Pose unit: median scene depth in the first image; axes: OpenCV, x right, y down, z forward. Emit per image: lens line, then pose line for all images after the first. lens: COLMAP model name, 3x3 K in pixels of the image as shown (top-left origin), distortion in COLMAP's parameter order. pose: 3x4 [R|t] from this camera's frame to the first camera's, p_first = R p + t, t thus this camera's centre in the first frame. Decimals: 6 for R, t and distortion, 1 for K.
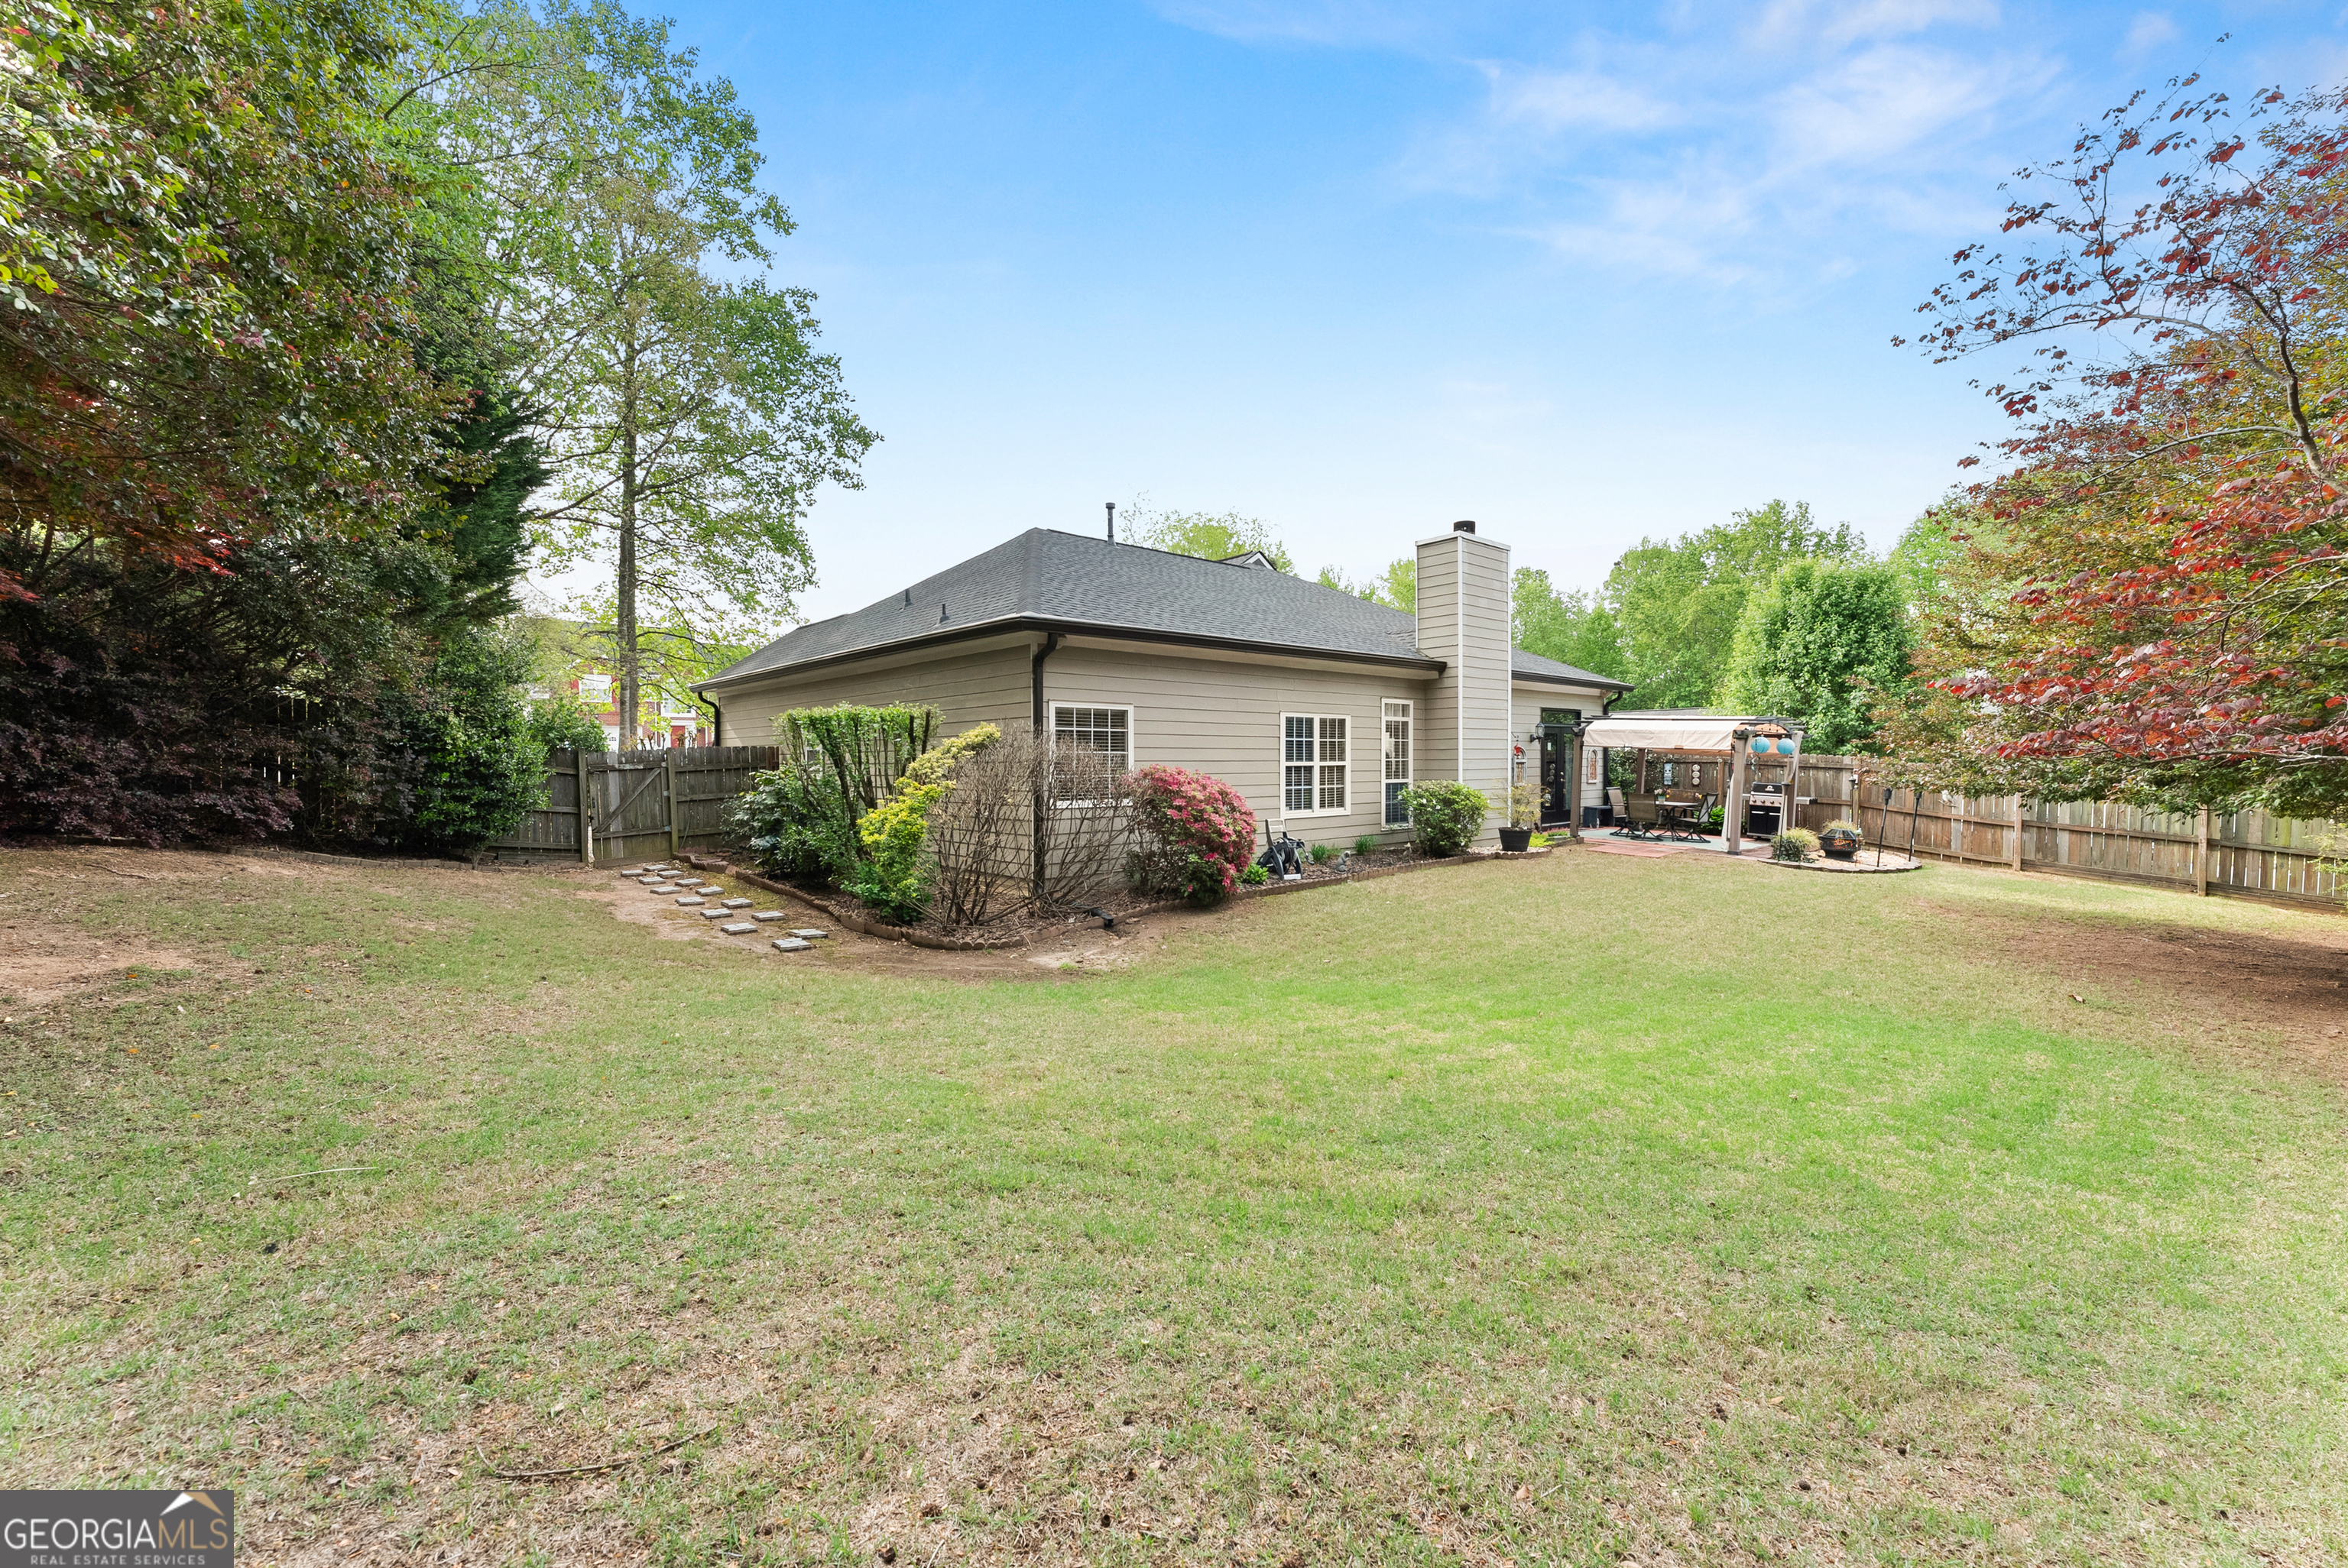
lens RADIAL K [[954.8, 0, 1169.4], [0, 954.8, 772.3], [0, 0, 1]] dist [0.002874, -0.001106]
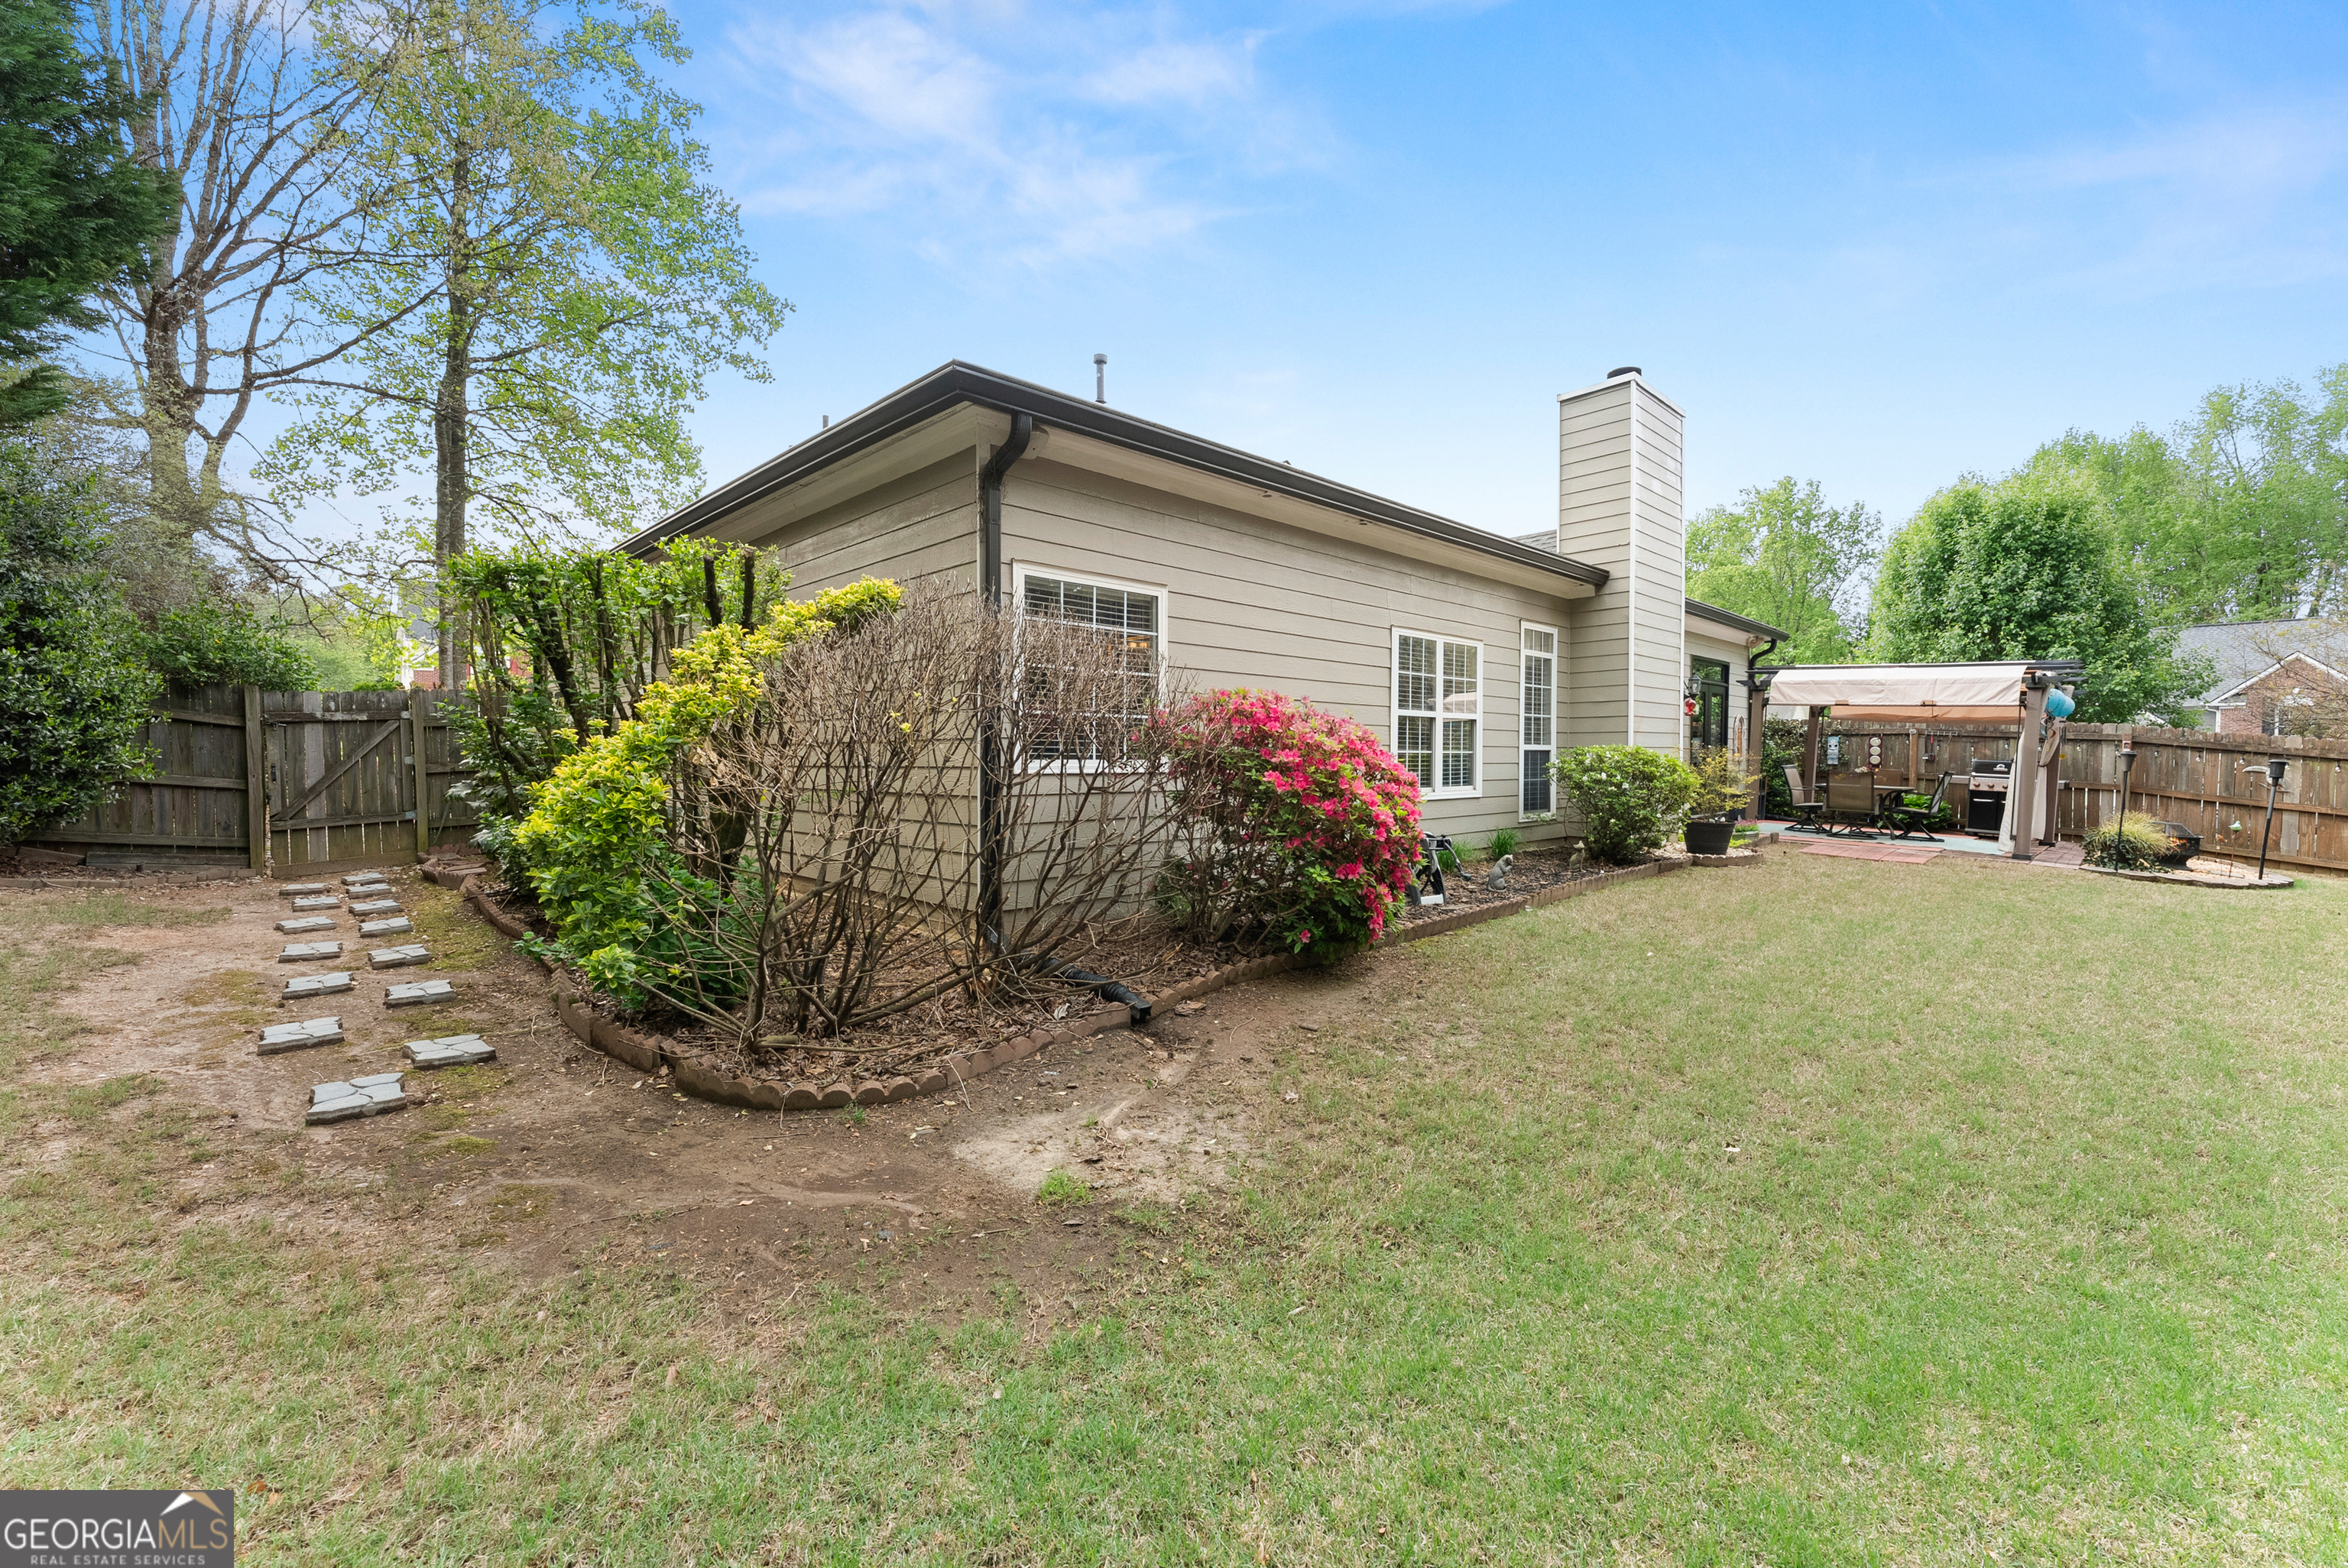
lens RADIAL K [[954.8, 0, 1166.8], [0, 954.8, 776.8], [0, 0, 1]] dist [0.002874, -0.001106]
pose [[0.999297, 0.005308, 0.037111, -0.048049], [-0.005658, 0.999941, 0.009312, 0.026735], [-0.037059, -0.009515, 0.999268, 0.376156]]
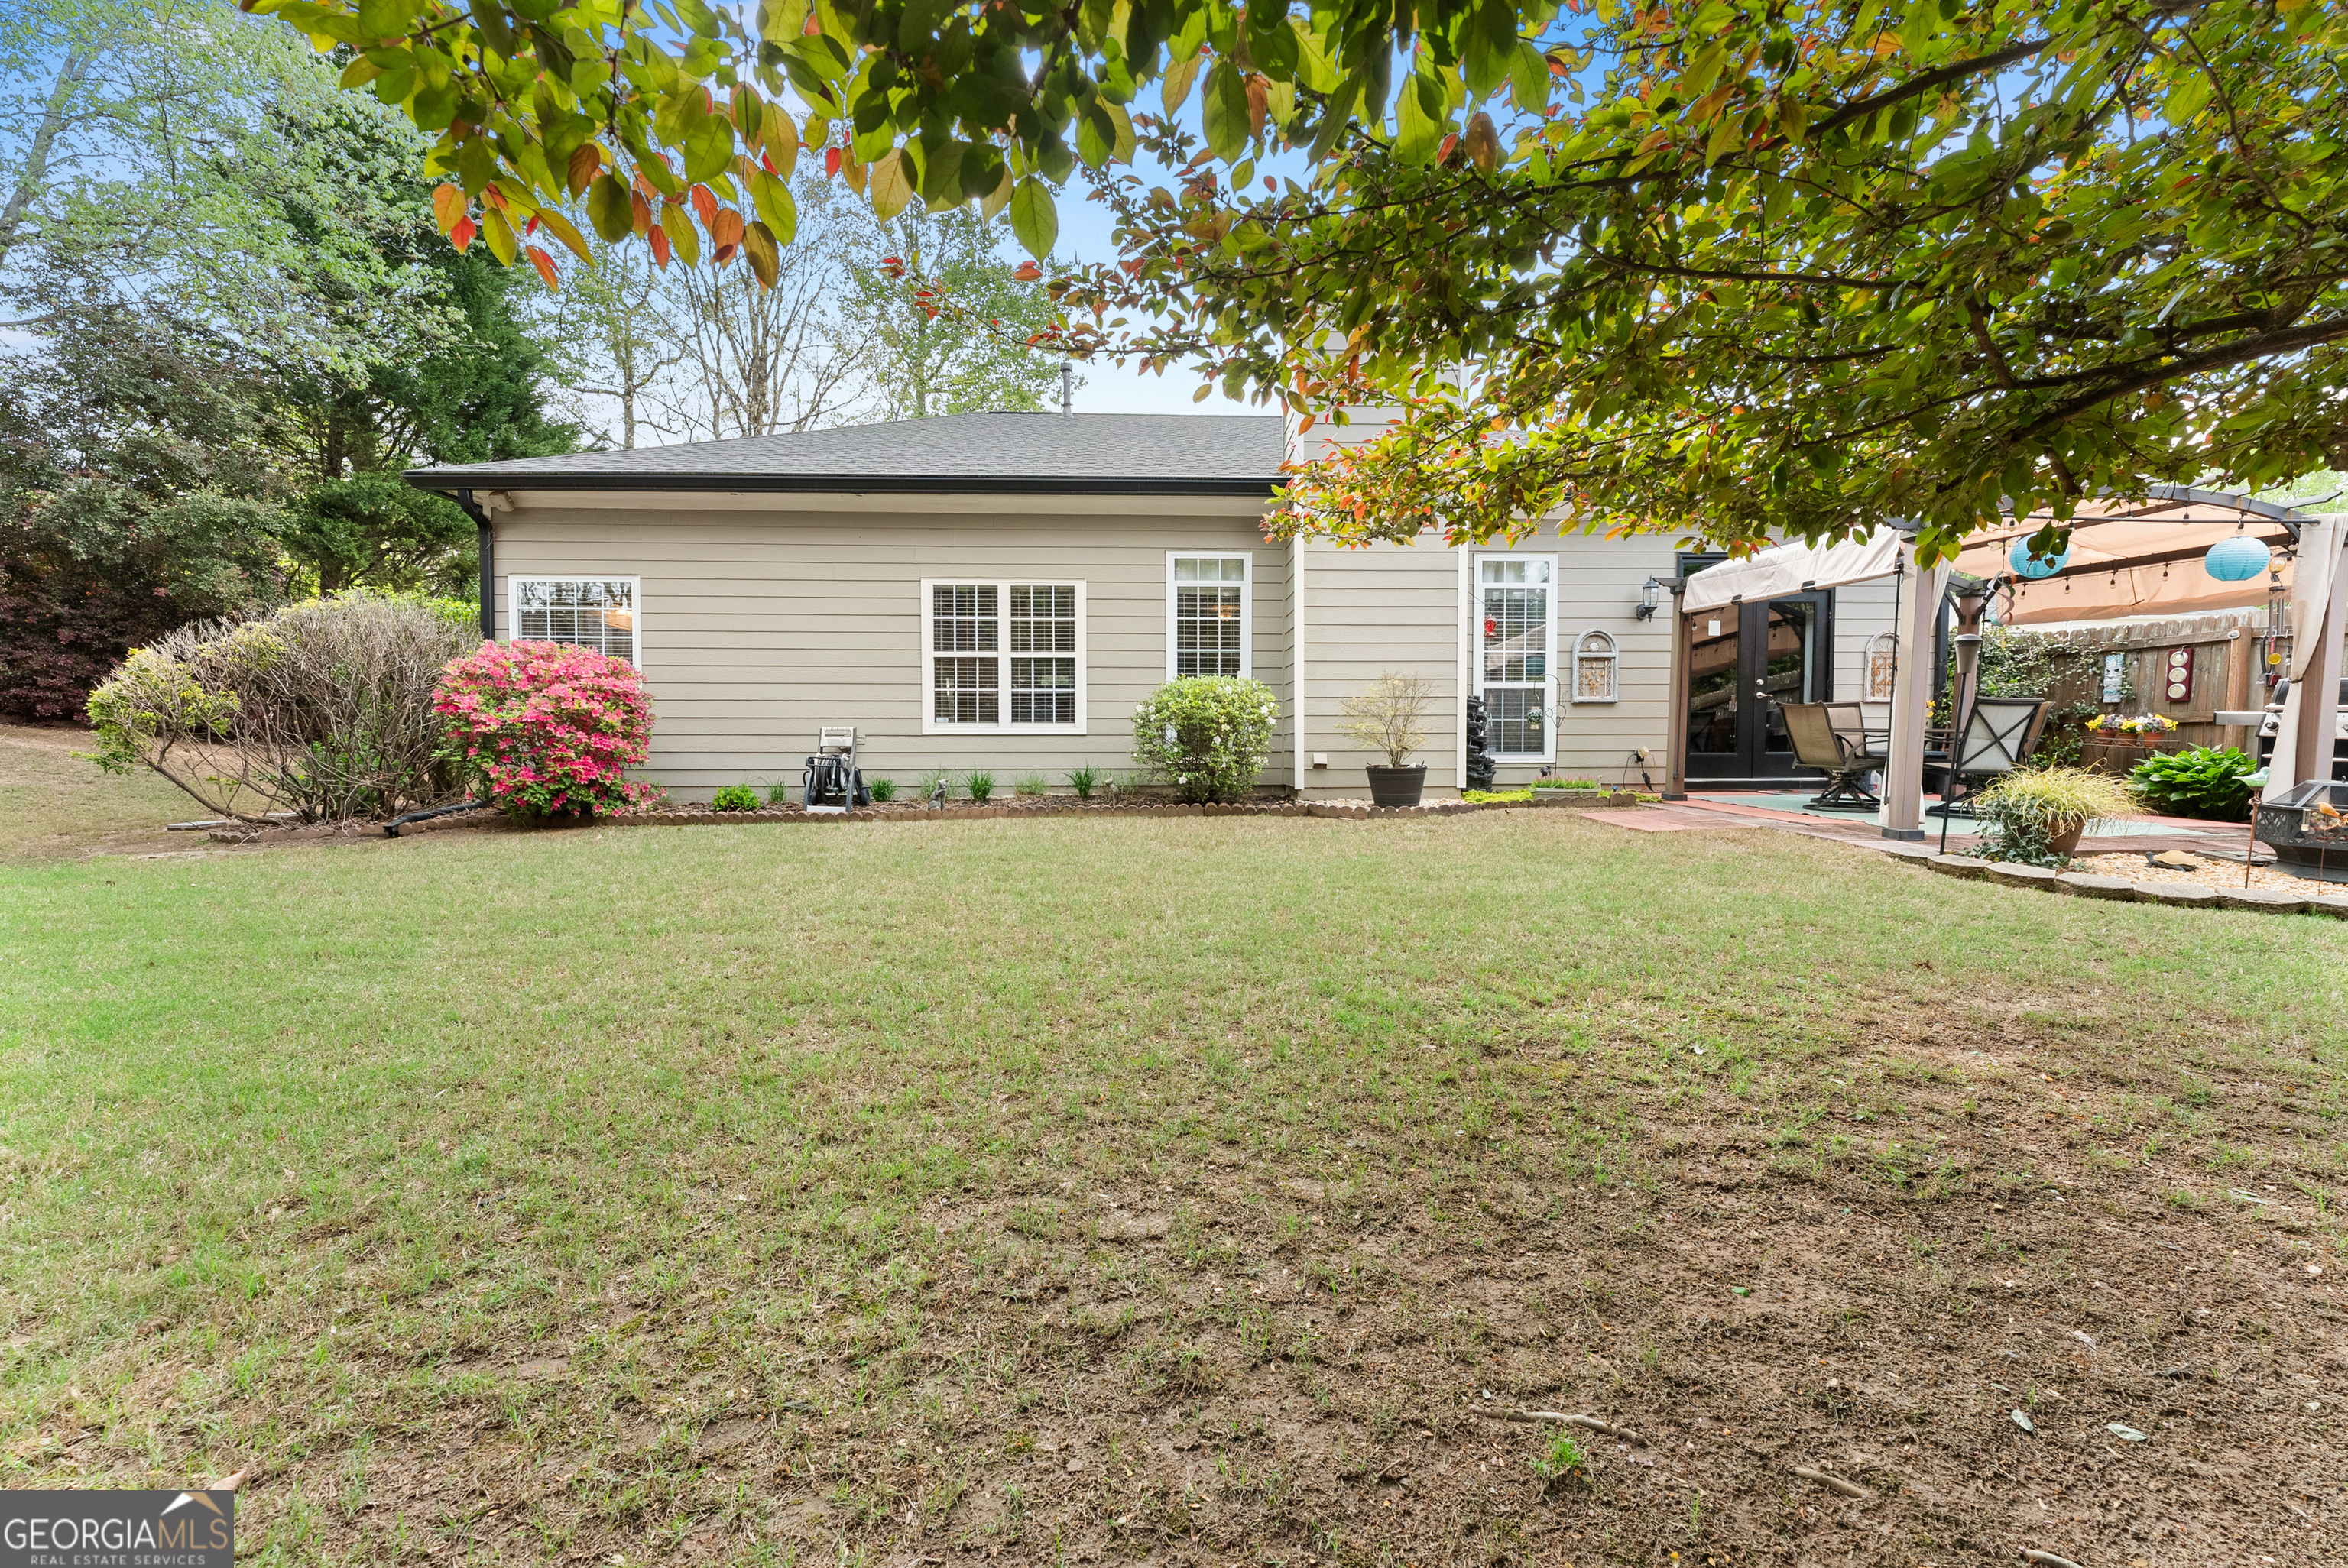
lens RADIAL K [[954.8, 0, 1175.8], [0, 954.8, 783.1], [0, 0, 1]] dist [0.002874, -0.001106]
pose [[0.773659, 0.027283, -0.633014, 0.670756], [-0.011411, 0.999510, 0.029132, 0.059828], [0.633499, -0.015315, 0.773592, 0.554501]]
